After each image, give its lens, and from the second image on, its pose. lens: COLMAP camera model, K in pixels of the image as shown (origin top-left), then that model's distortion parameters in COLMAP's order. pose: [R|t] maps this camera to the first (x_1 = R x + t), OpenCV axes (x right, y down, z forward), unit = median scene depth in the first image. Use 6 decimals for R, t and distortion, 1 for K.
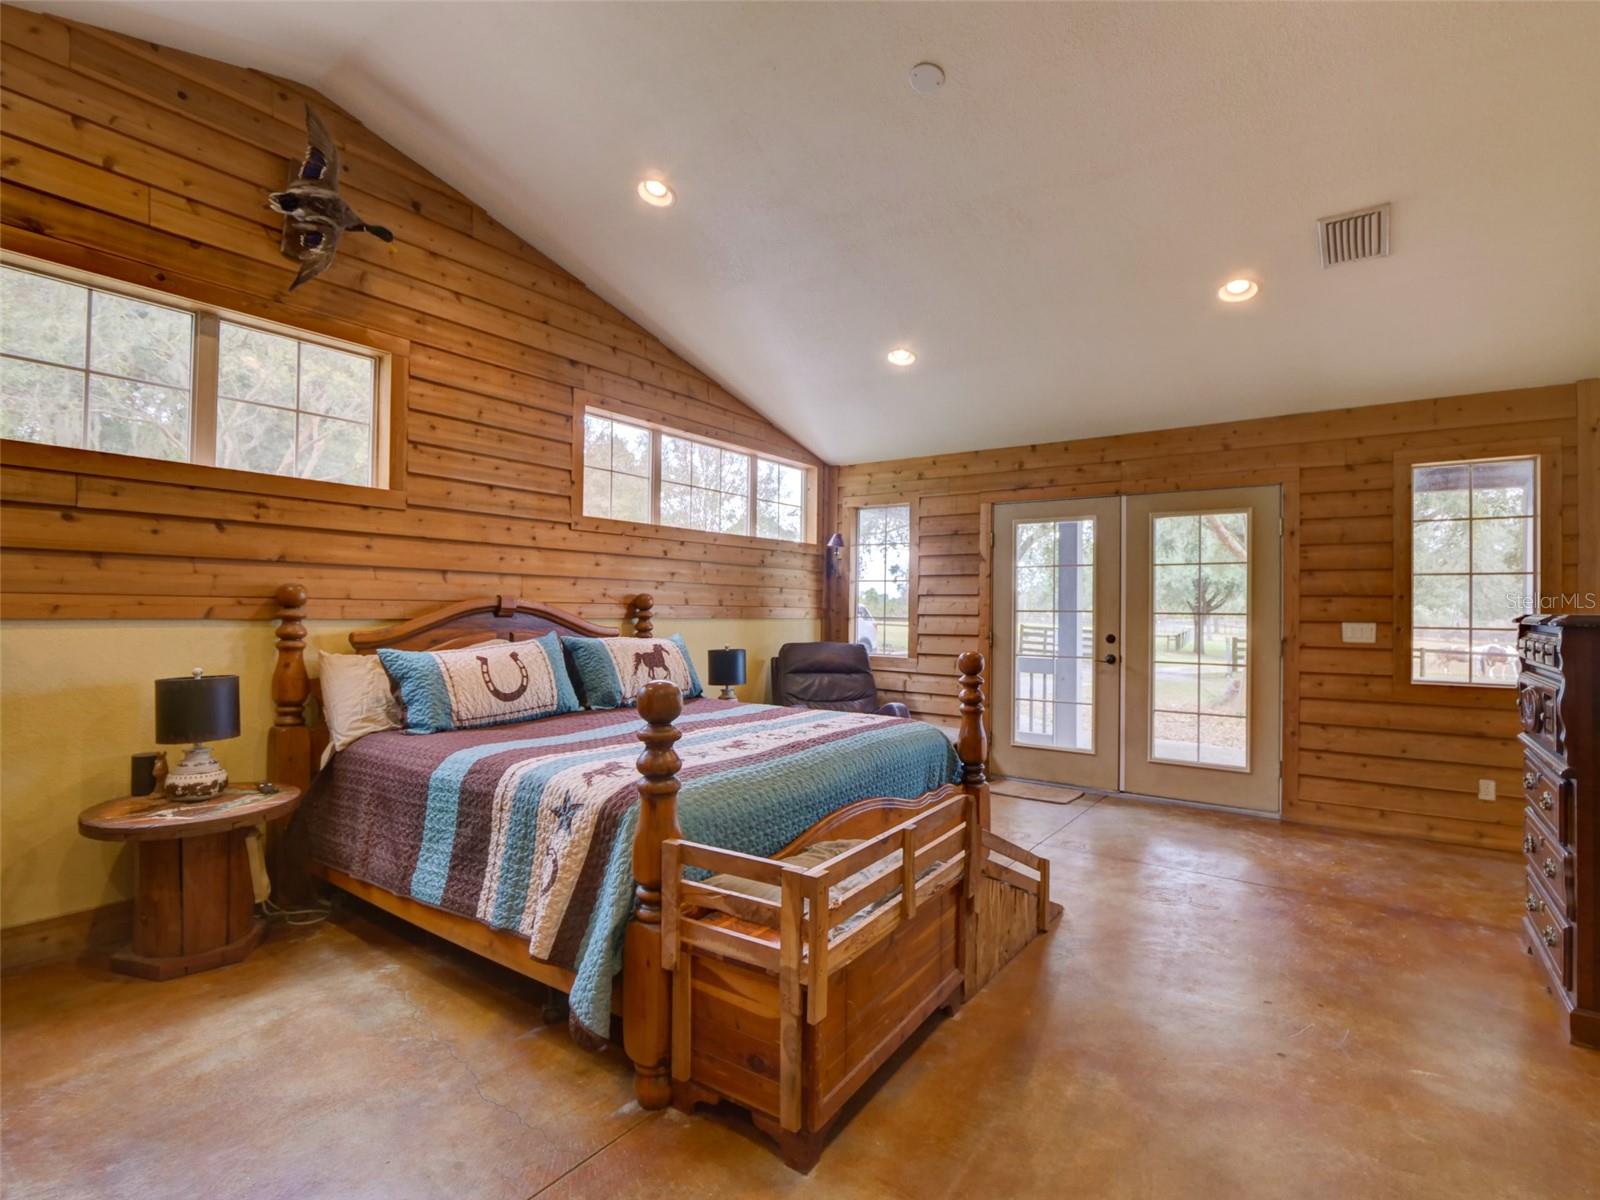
lens RADIAL K [[788.8, 0, 805.4], [0, 788.8, 595.4], [0, 0, 1]] dist [-0.012321, 0.000255]
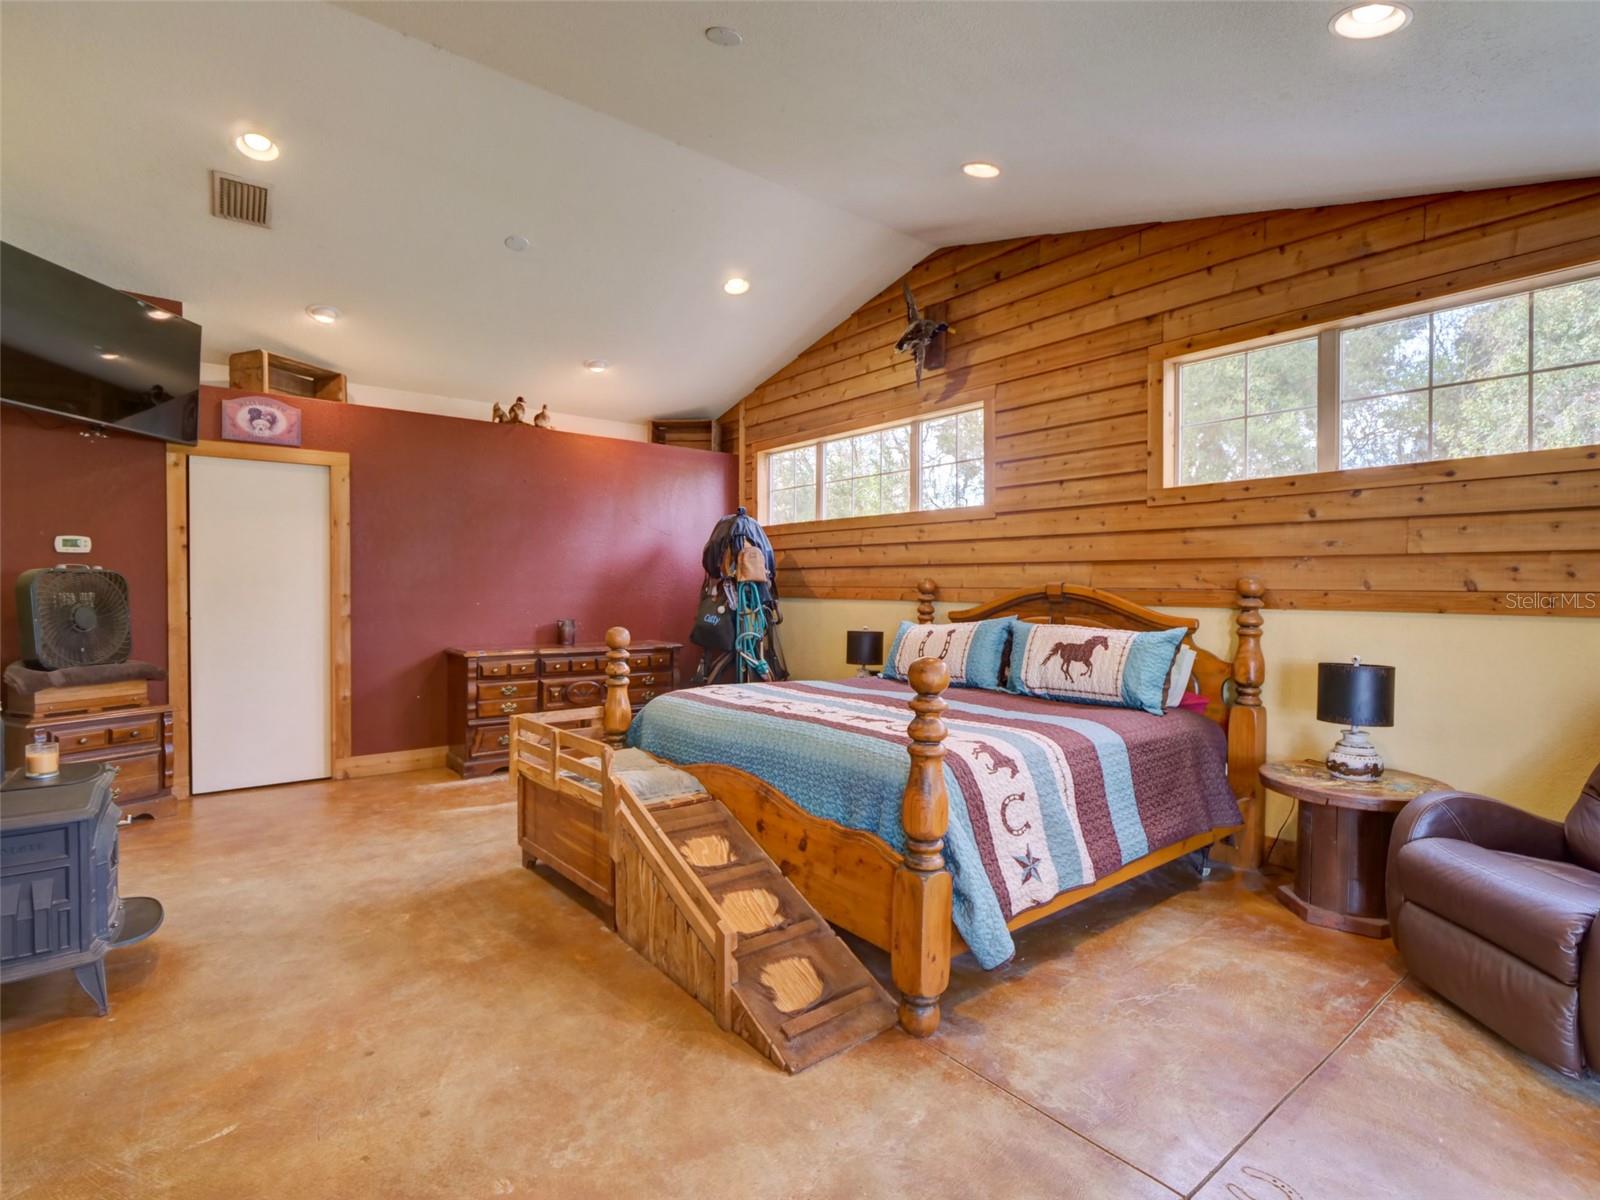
lens RADIAL K [[788.8, 0, 798.2], [0, 788.8, 602.1], [0, 0, 1]] dist [-0.012321, 0.000255]
pose [[-0.288531, 0.003235, -0.957465, 0.739496], [0.006944, 0.999975, 0.001286, 0.022980], [0.957445, -0.006278, -0.288546, 0.961428]]
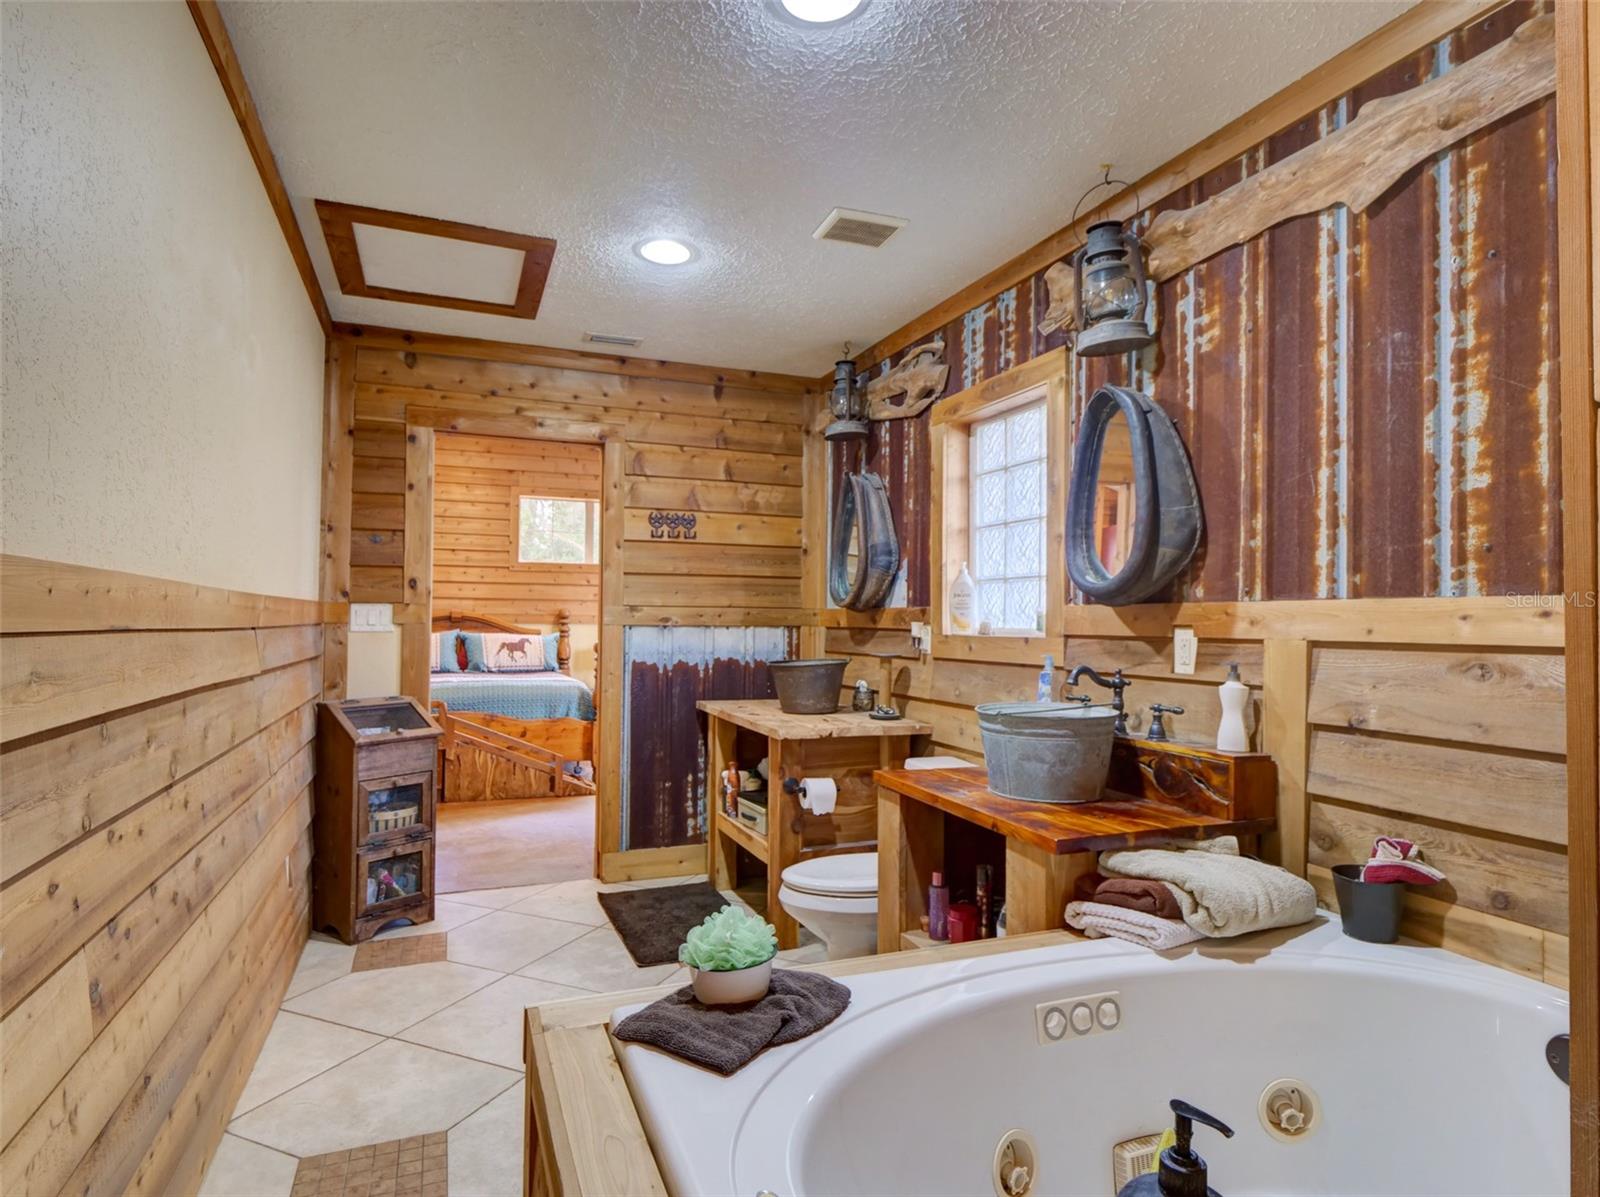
lens RADIAL K [[885.5, 0, 802.5], [0, 885.5, 607.1], [0, 0, 1]] dist [-0.003229, -0.000704]
pose [[0.835926, -0.013719, -0.548670, 1.386656], [0.010613, 0.999905, -0.008831, 0.019813], [0.548739, 0.001559, 0.835992, -0.263017]]
